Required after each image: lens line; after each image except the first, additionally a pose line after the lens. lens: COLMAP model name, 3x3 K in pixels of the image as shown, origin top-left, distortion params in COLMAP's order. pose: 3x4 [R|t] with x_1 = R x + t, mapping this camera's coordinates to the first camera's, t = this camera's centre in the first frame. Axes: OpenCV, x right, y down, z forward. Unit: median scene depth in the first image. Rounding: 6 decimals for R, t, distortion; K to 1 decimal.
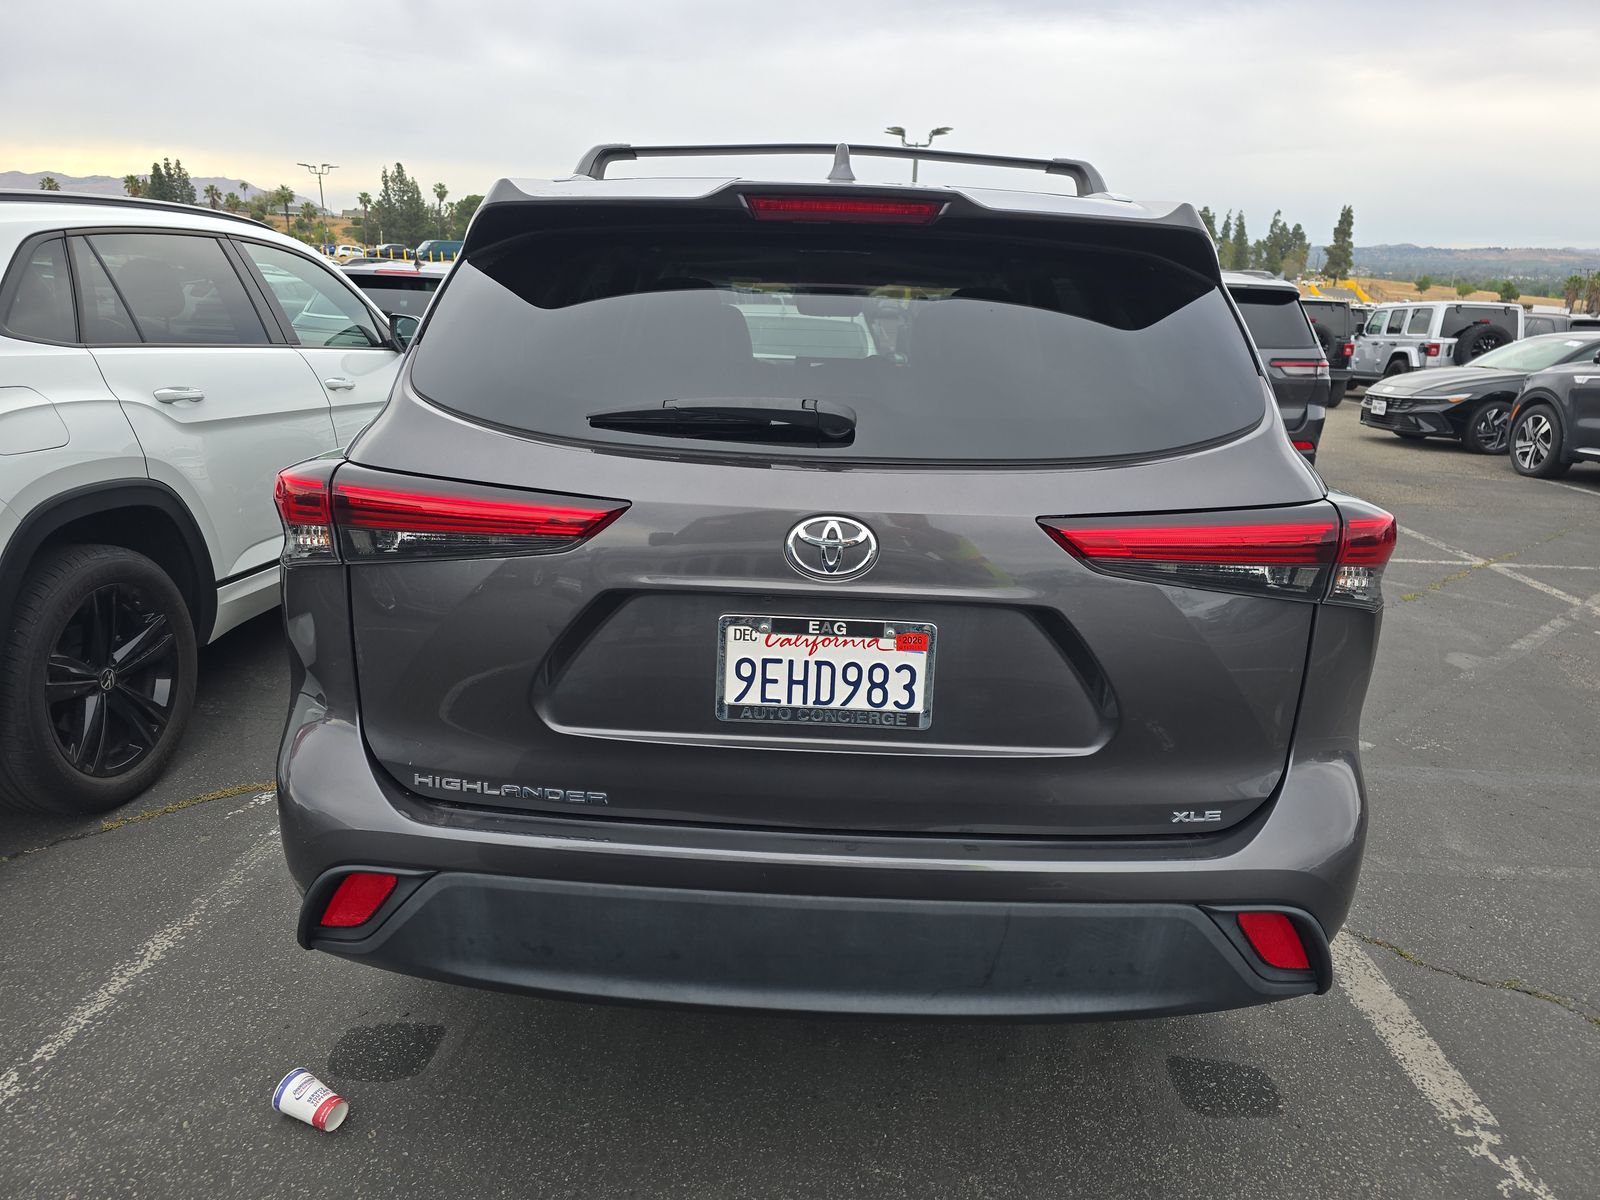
lens RADIAL K [[1068.6, 0, 794.0], [0, 1068.6, 601.2], [0, 0, 1]] dist [0.048176, -0.050654]
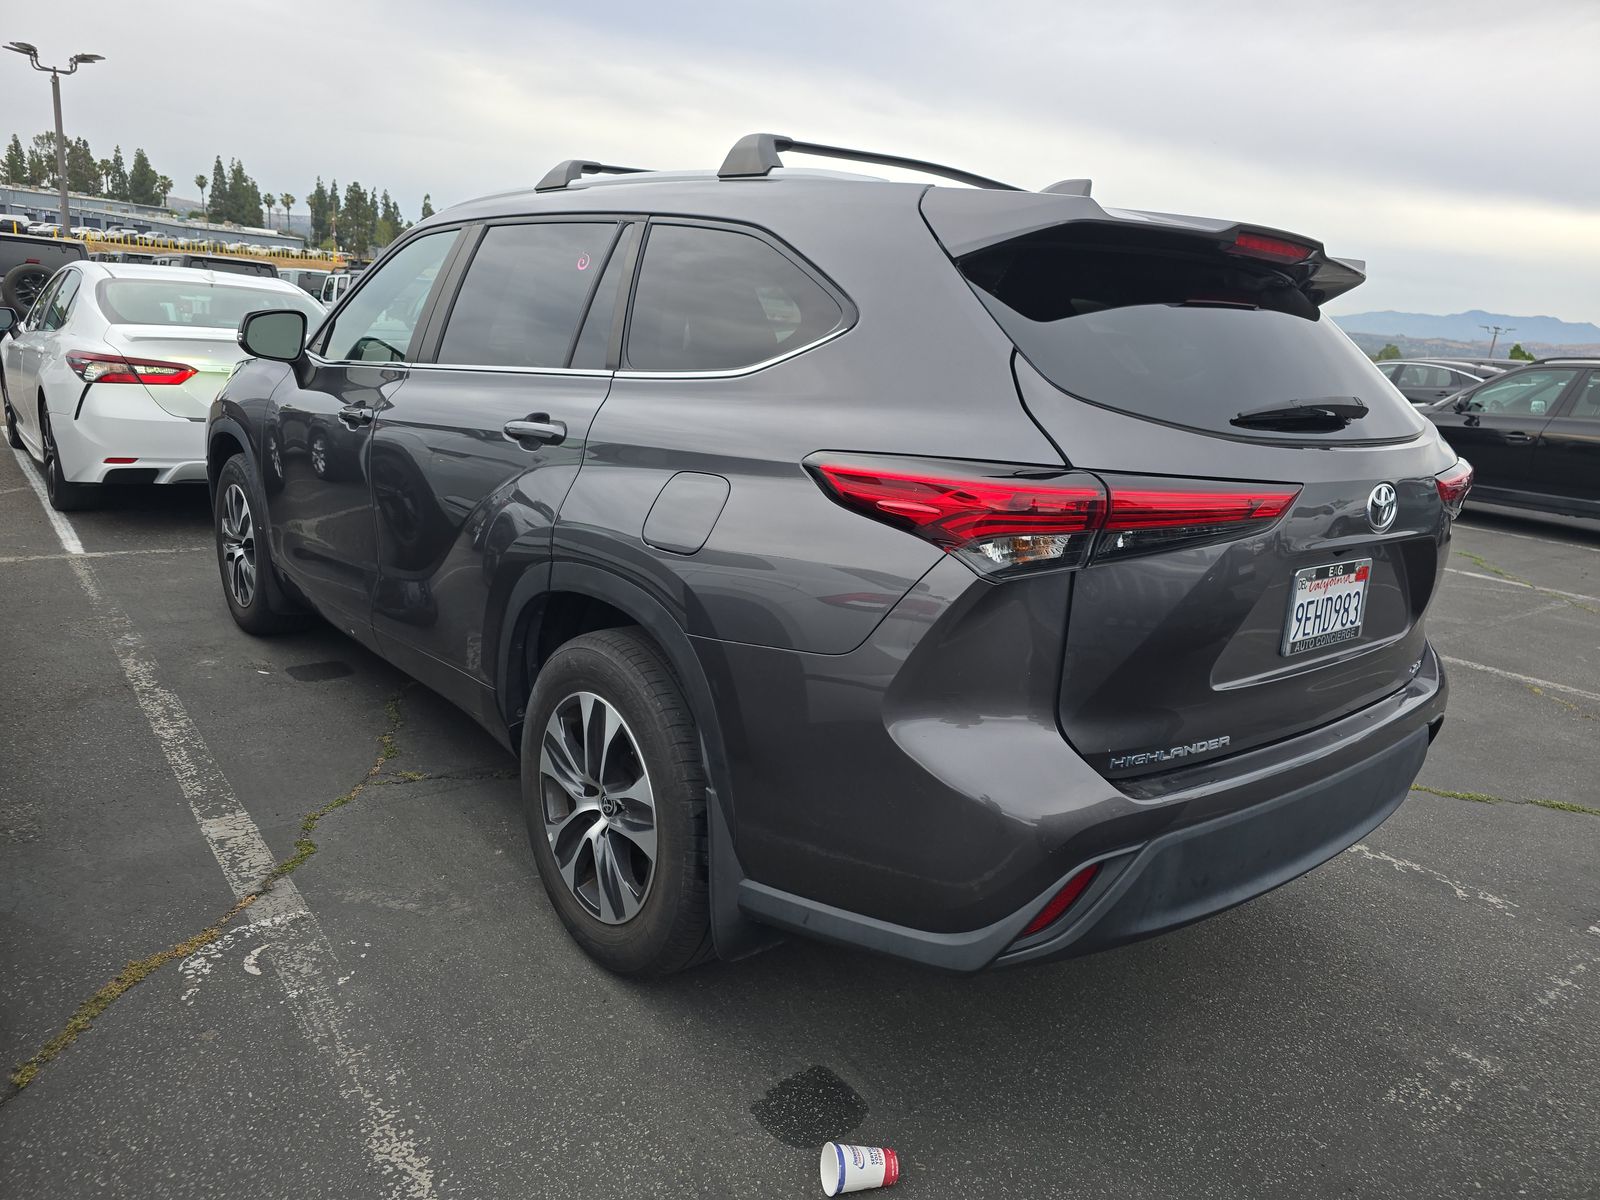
lens RADIAL K [[1068.6, 0, 794.0], [0, 1068.6, 601.2], [0, 0, 1]] dist [0.048176, -0.050654]
pose [[0.749125, -0.137108, 0.648084, -1.316045], [0.124309, 0.990062, 0.065767, -0.107619], [-0.650660, 0.031295, 0.758724, 0.420504]]
